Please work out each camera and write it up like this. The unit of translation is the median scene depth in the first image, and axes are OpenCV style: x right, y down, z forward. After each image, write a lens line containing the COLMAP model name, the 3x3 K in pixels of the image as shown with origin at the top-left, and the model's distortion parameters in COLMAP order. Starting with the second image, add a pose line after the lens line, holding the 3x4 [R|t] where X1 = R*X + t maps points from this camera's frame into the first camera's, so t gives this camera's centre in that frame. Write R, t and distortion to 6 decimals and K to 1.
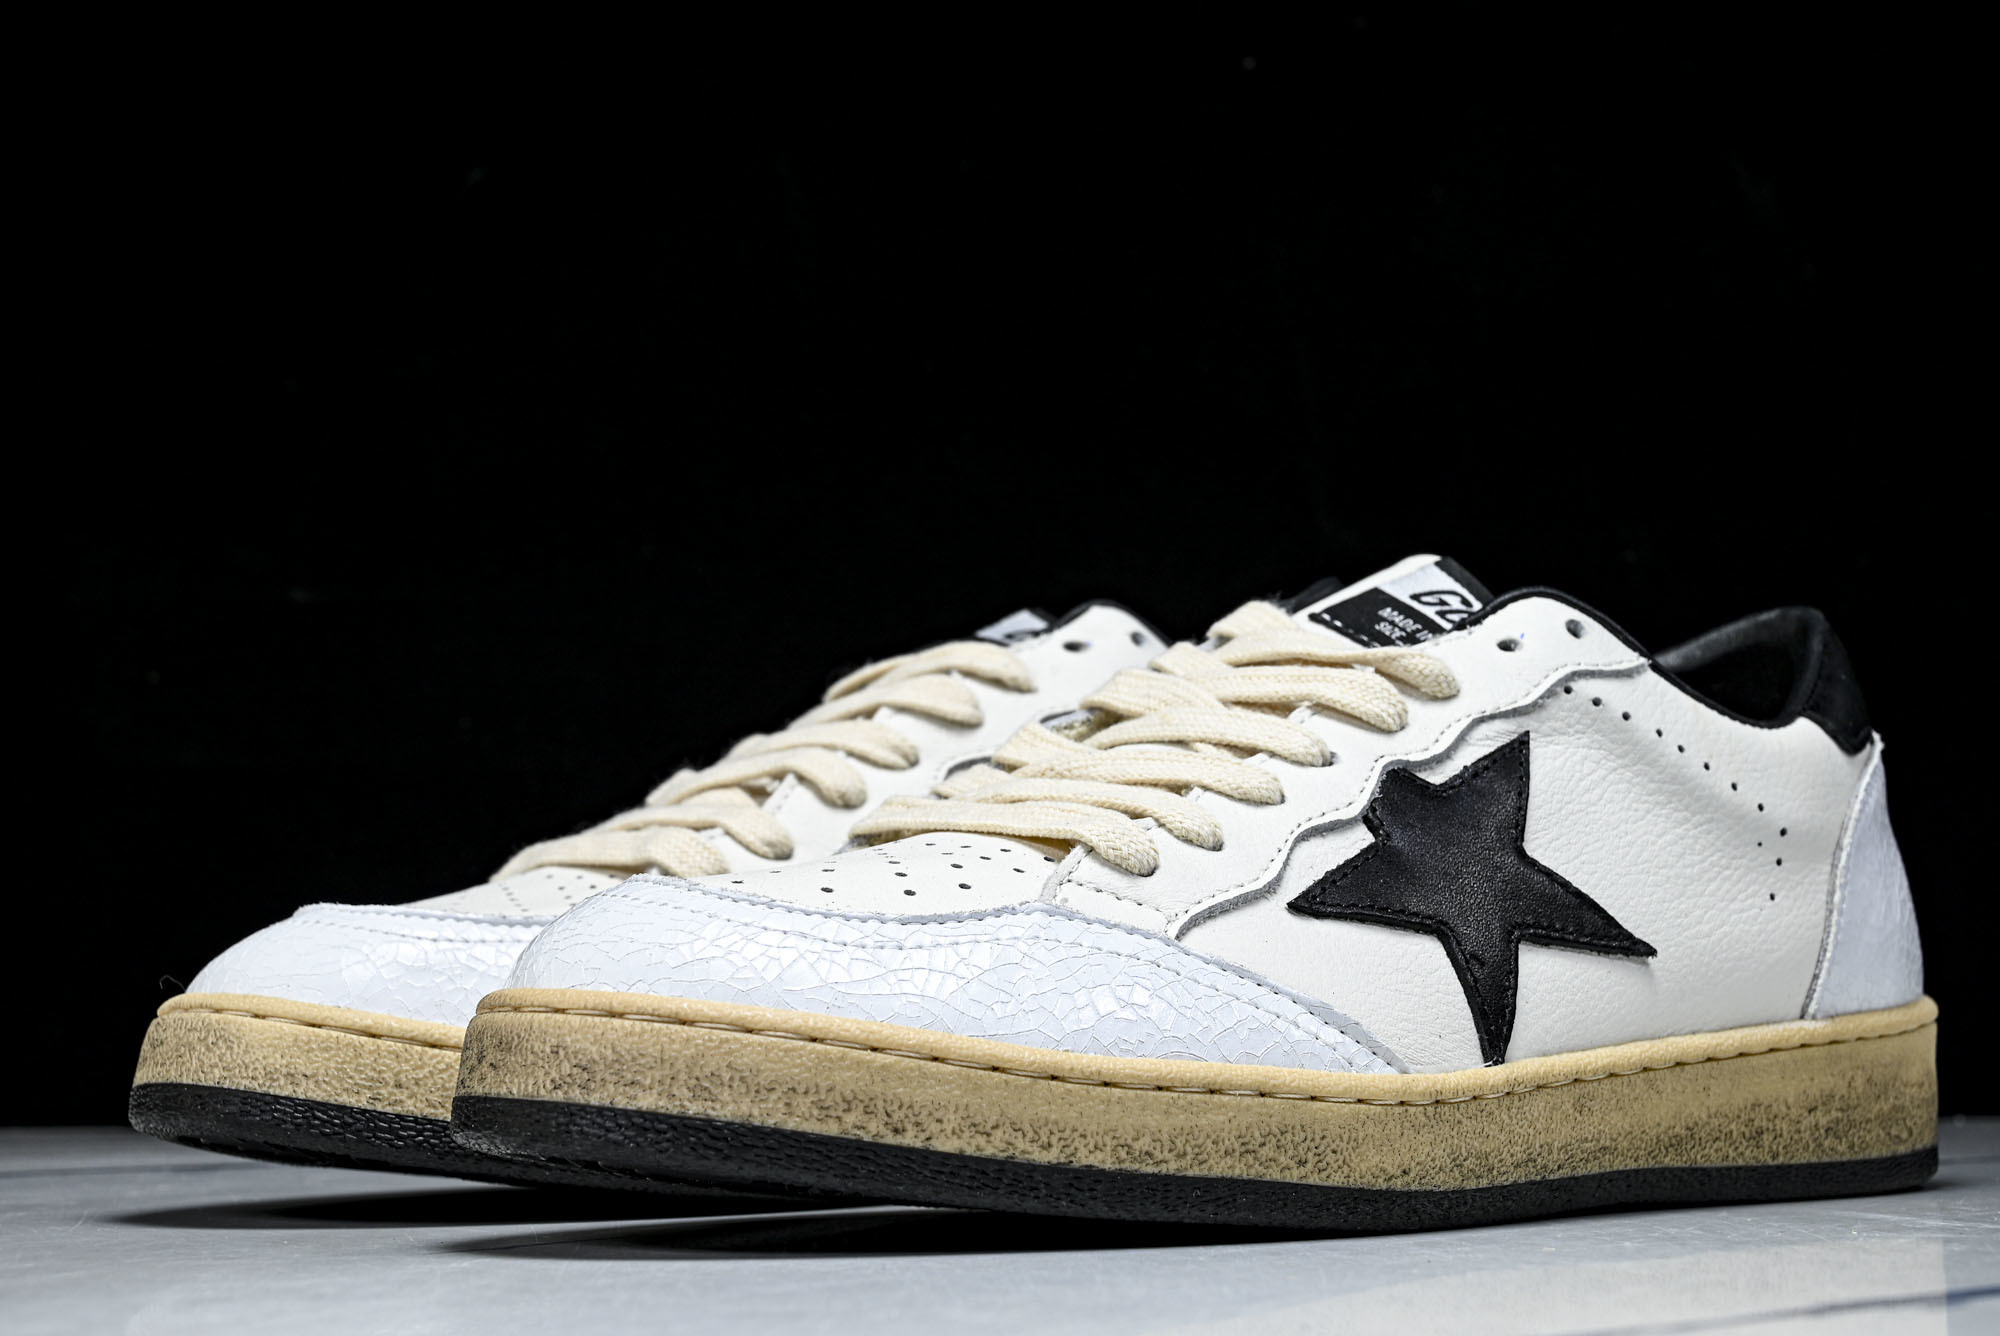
lens RADIAL K [[3313.1, 0, 1000.0], [0, 3313.1, 668.0], [0, 0, 1]] dist [-0.027220, 0.074604]
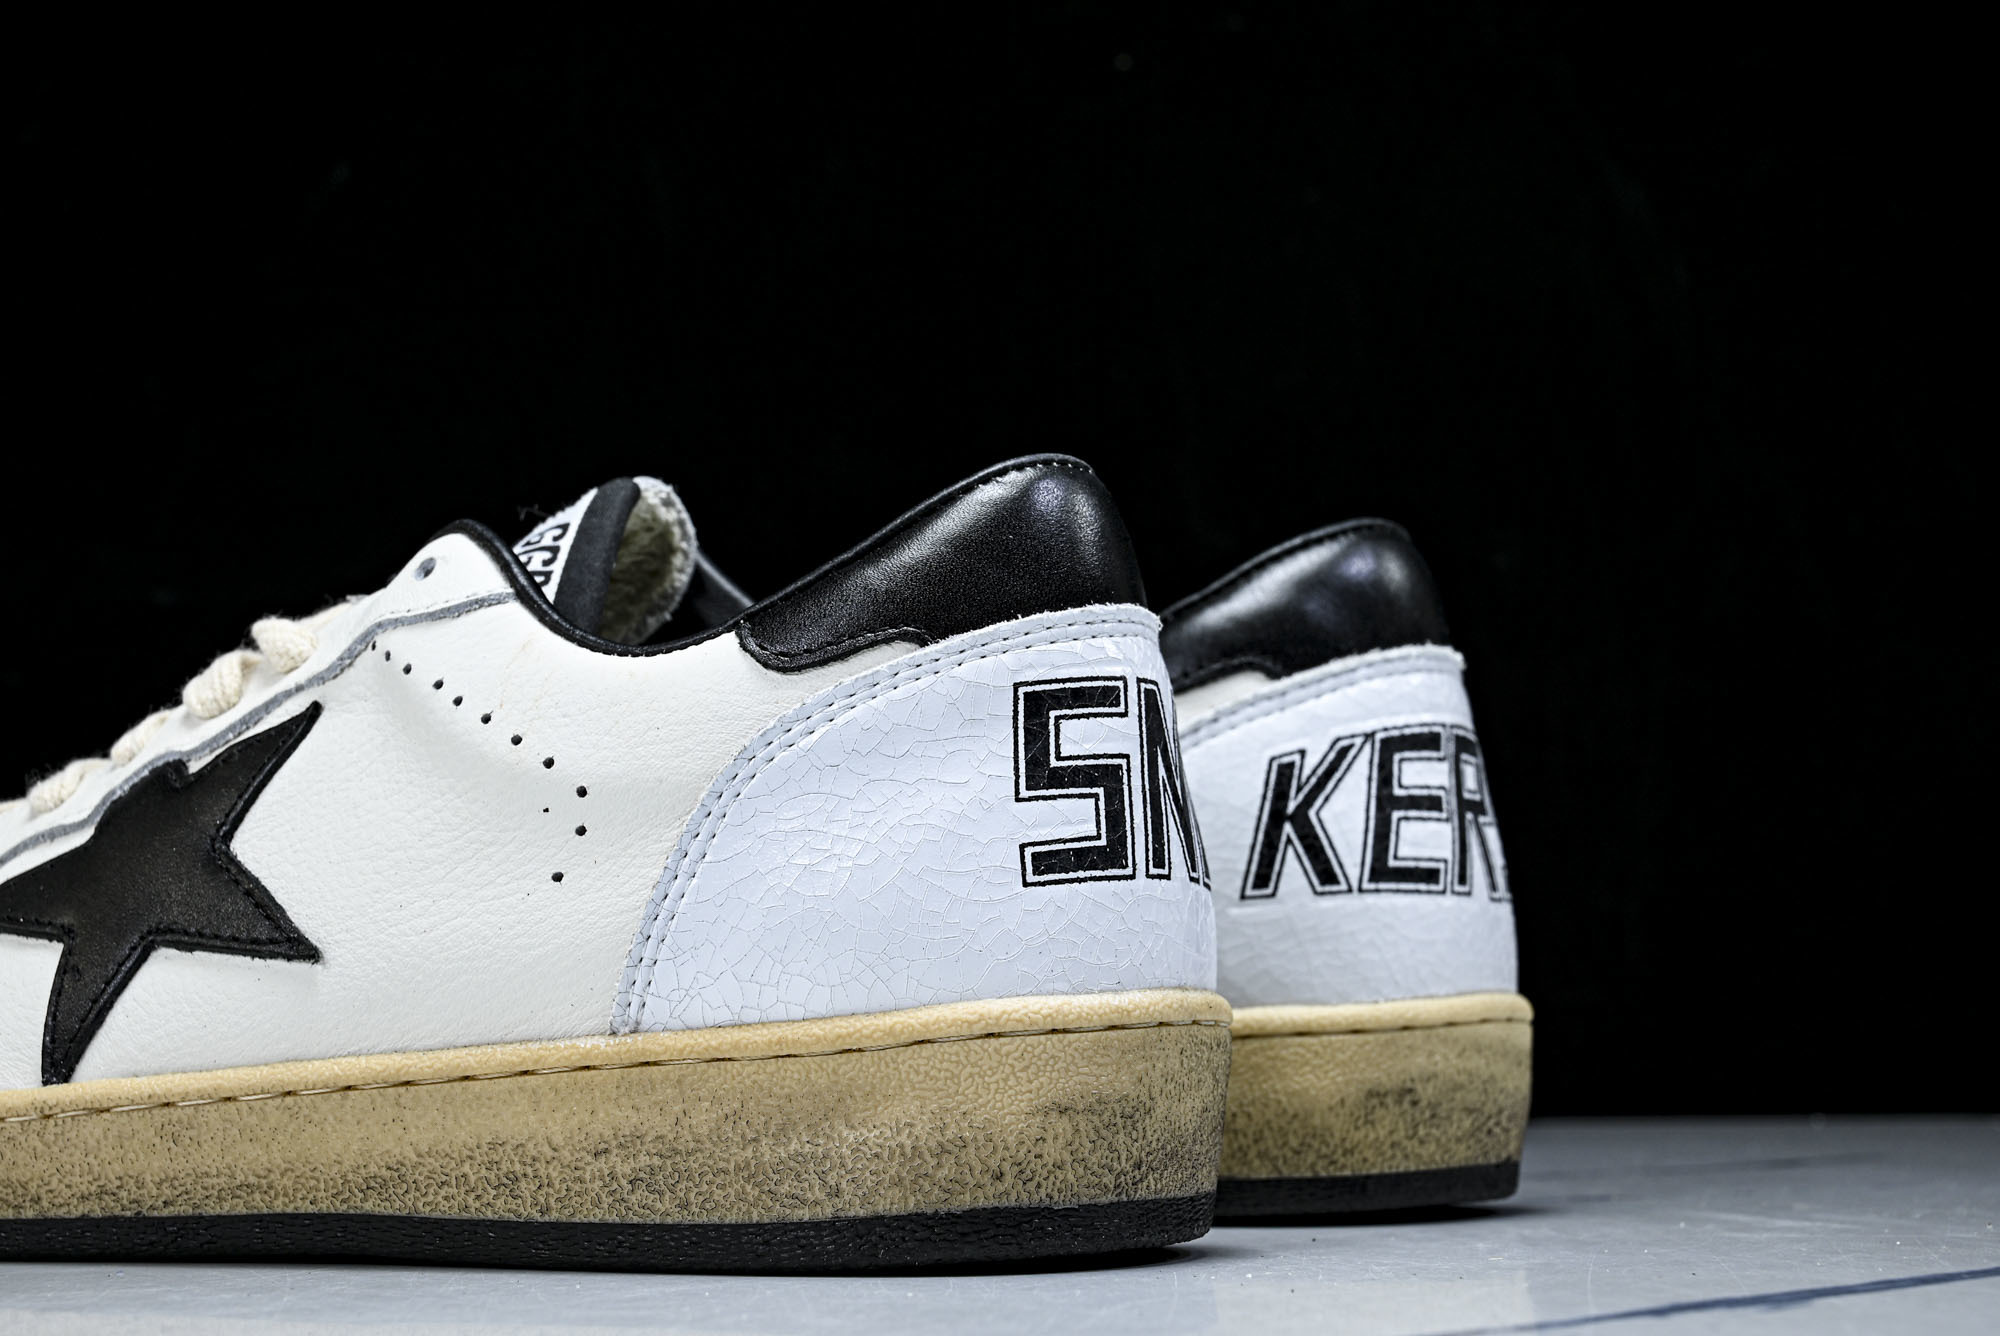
lens RADIAL K [[3313.1, 0, 1000.0], [0, 3313.1, 668.0], [0, 0, 1]] dist [-0.027220, 0.074604]
pose [[0.437850, -0.095099, -0.894004, 1.066827], [0.100642, 0.993324, -0.056373, 0.081368], [0.893397, -0.065292, 0.444498, 0.816863]]
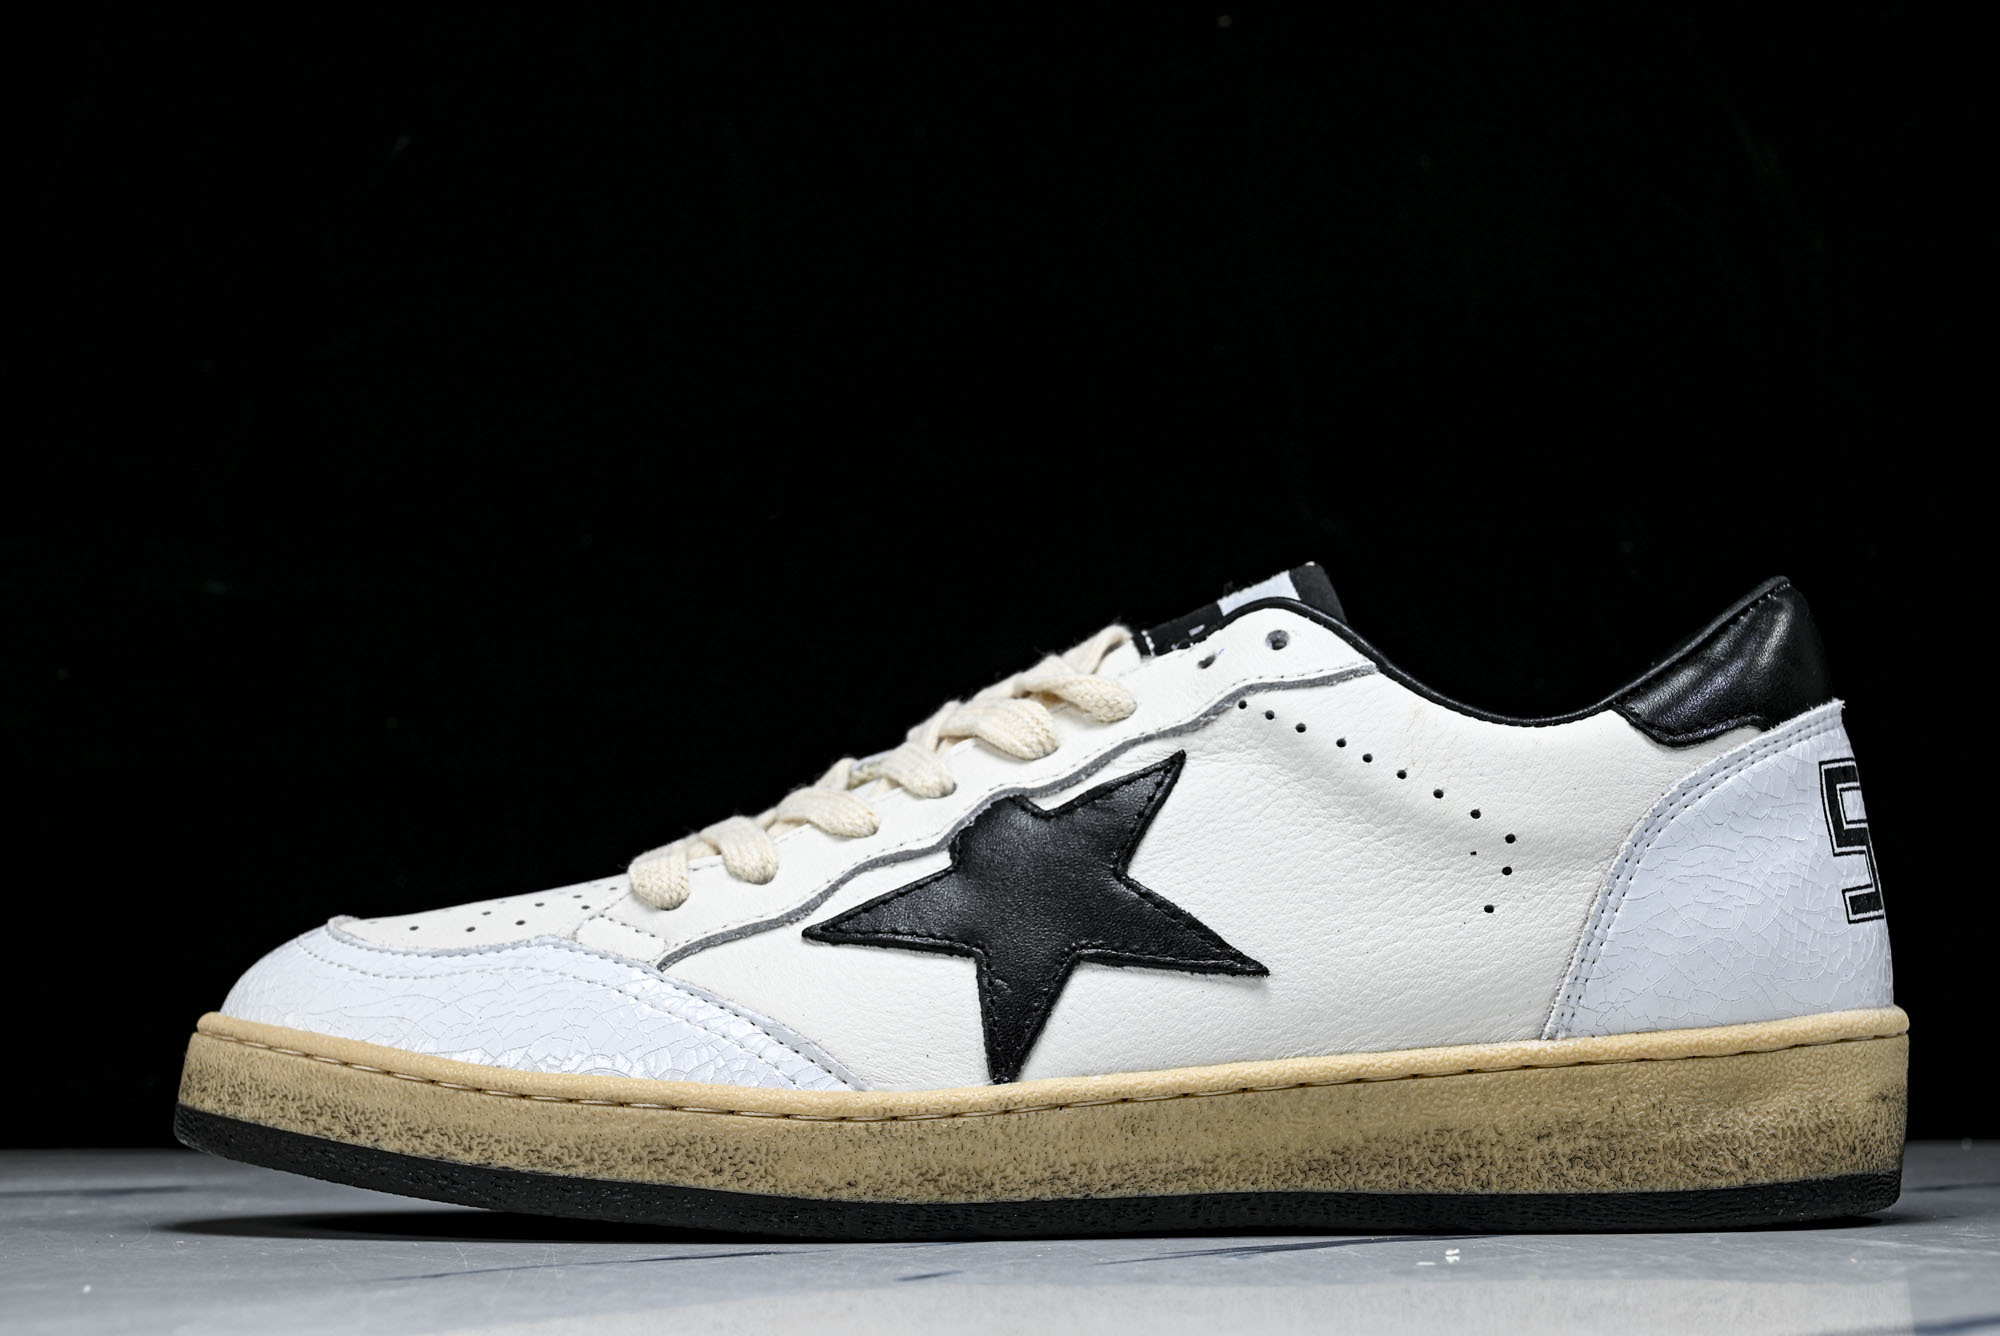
lens RADIAL K [[3342.5, 0, 974.3], [0, 3342.5, 661.0], [0, 0, 1]] dist [0.014461, -0.251440]
pose [[0.763116, -0.067155, -0.642762, 0.802631], [0.068935, 0.997371, -0.022362, 0.010974], [0.642574, -0.027244, 0.765739, 0.196663]]
